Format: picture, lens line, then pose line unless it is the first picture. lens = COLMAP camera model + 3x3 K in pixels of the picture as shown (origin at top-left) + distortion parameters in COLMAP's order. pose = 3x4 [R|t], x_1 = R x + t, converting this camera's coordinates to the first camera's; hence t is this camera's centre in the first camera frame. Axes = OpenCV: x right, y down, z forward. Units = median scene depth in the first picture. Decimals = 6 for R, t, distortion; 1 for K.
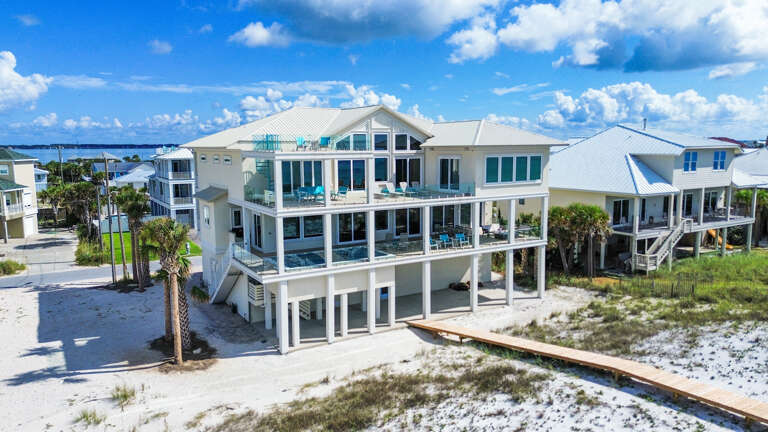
lens RADIAL K [[564.1, 0, 384.0], [0, 564.1, 216.0], [0, 0, 1]] dist [0.042815, -0.004656]
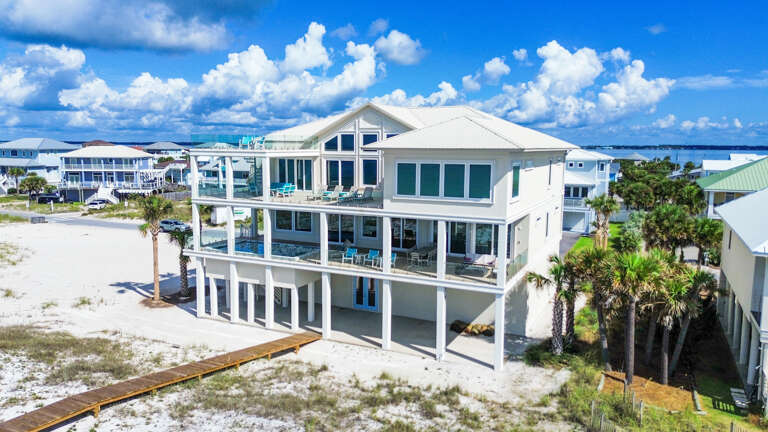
lens RADIAL K [[564.1, 0, 384.0], [0, 564.1, 216.0], [0, 0, 1]] dist [0.042815, -0.004656]
pose [[0.540865, 0.117248, -0.832897, 0.770854], [-0.118883, 0.990952, 0.062298, -0.069504], [0.832665, 0.065323, 0.549910, 0.499363]]
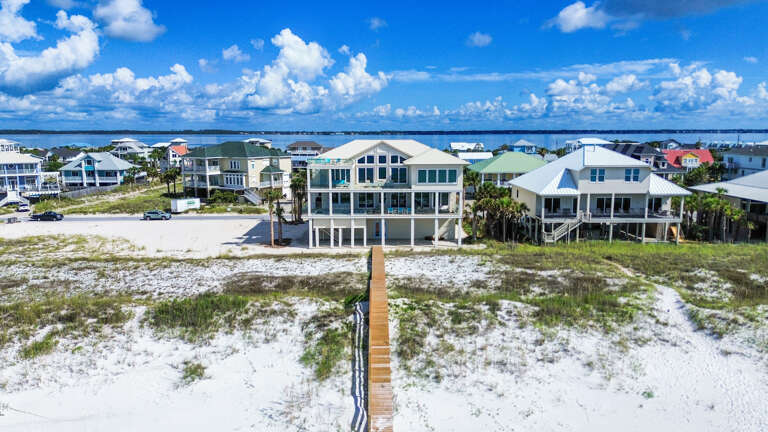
lens RADIAL K [[564.1, 0, 384.0], [0, 564.1, 216.0], [0, 0, 1]] dist [0.042815, -0.004656]
pose [[0.859066, 0.083280, -0.505044, 0.994405], [-0.069173, 0.996513, 0.046660, -0.023810], [0.507169, -0.005149, 0.861831, -0.700288]]
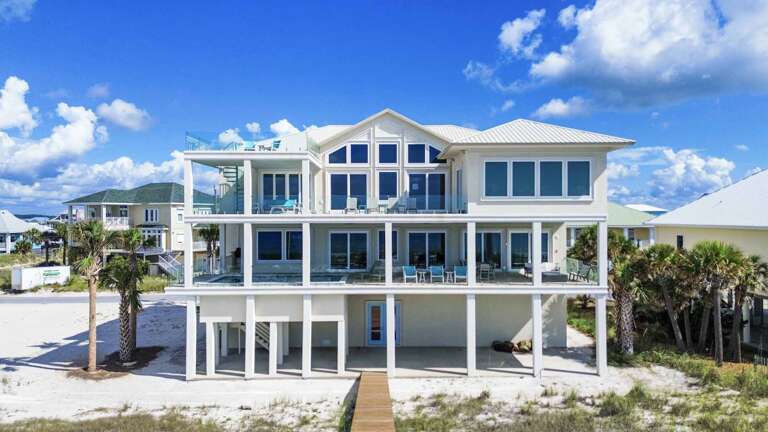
lens RADIAL K [[554.9, 0, 384.0], [0, 554.9, 216.0], [0, 0, 1]] dist [0.037775, -0.002530]
pose [[0.859955, 0.005283, -0.510342, 0.398101], [-0.068335, 0.992135, -0.104877, 0.046830], [0.505774, 0.125064, 0.853552, 0.295115]]
